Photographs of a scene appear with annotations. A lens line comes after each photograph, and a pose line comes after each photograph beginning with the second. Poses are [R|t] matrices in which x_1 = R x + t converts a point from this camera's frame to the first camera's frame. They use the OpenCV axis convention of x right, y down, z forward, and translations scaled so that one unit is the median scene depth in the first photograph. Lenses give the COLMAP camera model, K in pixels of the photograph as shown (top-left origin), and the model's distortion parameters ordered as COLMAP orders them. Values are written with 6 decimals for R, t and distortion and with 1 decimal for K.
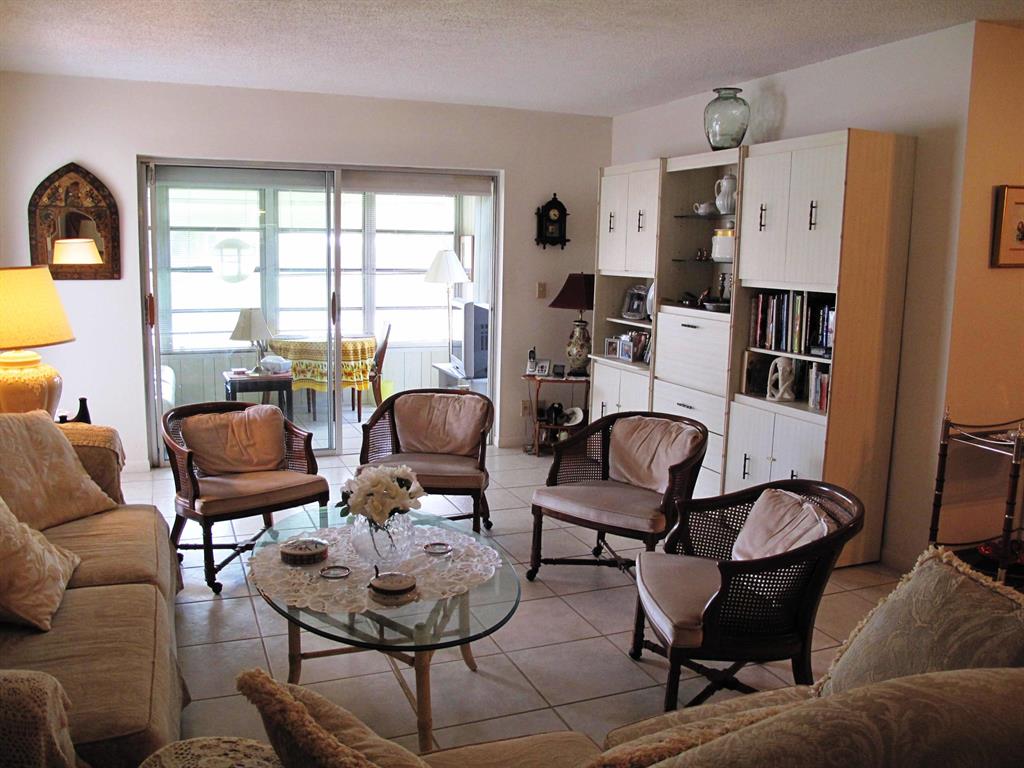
lens RADIAL K [[855.4, 0, 514.1], [0, 855.4, 382.3], [0, 0, 1]] dist [-0.120638, 0.066187]
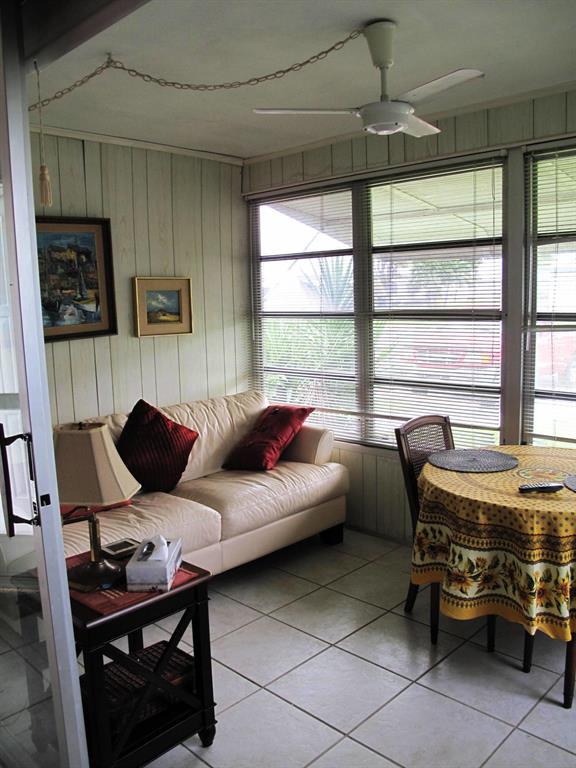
lens RADIAL K [[641.5, 0, 281.2], [0, 641.5, 381.6], [0, 0, 1]] dist [-0.120638, 0.066187]
pose [[0.395730, 0.093173, -0.913628, 0.018124], [-0.098656, 0.993396, 0.058576, -0.153089], [0.913052, 0.066954, 0.402309, 1.072380]]
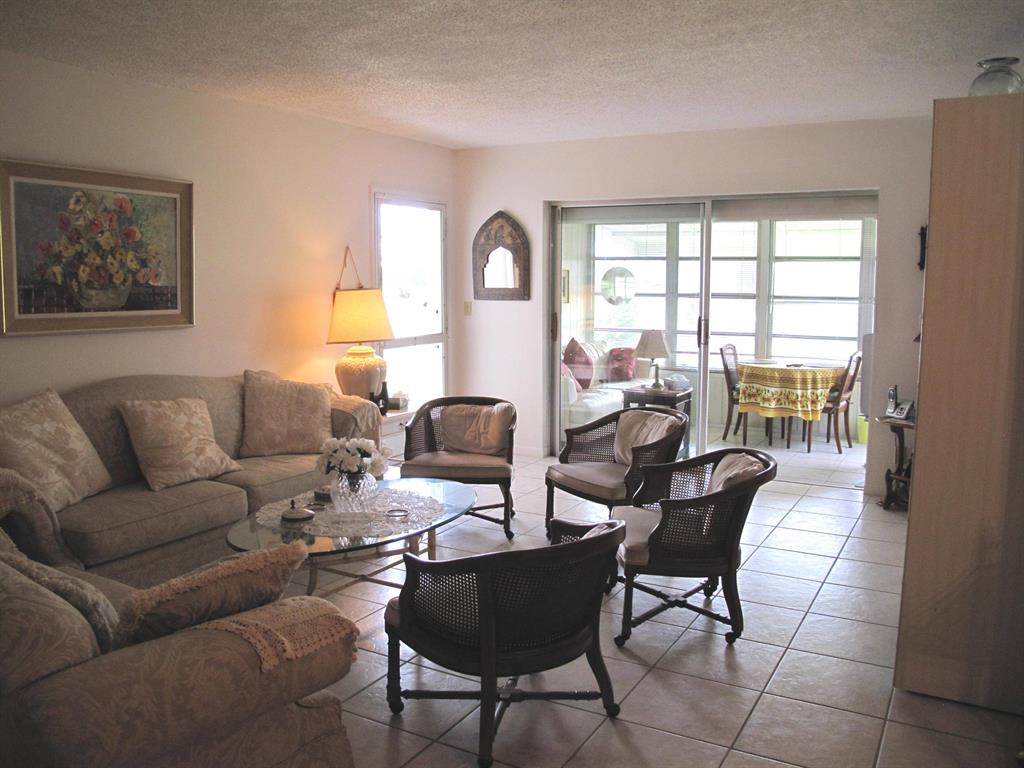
lens RADIAL K [[855.4, 0, 509.6], [0, 855.4, 380.0], [0, 0, 1]] dist [-0.120638, 0.066187]
pose [[0.617711, 0.077075, -0.782619, 0.507401], [-0.107960, 0.994074, 0.012689, -0.016756], [0.778959, 0.076653, 0.622372, 0.177724]]
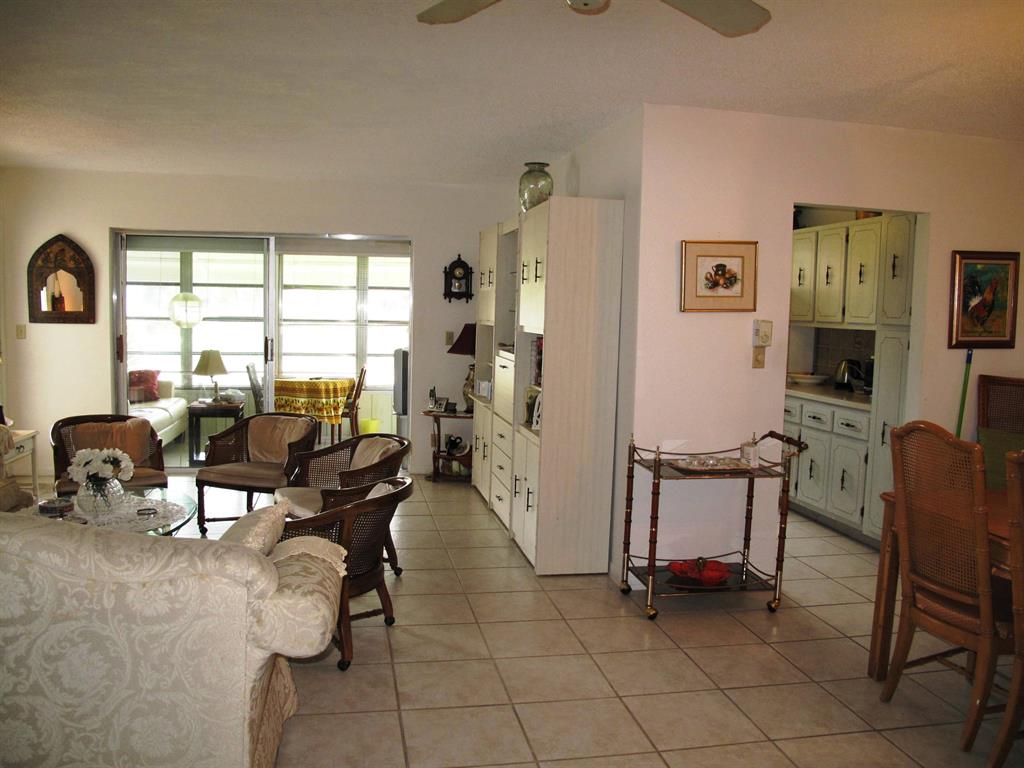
lens RADIAL K [[855.4, 0, 504.4], [0, 855.4, 390.3], [0, 0, 1]] dist [-0.120638, 0.066187]
pose [[0.979148, 0.024139, -0.201709, 0.393780], [-0.036077, 0.997794, -0.055722, 0.027160], [0.199919, 0.061837, 0.977859, -0.120364]]
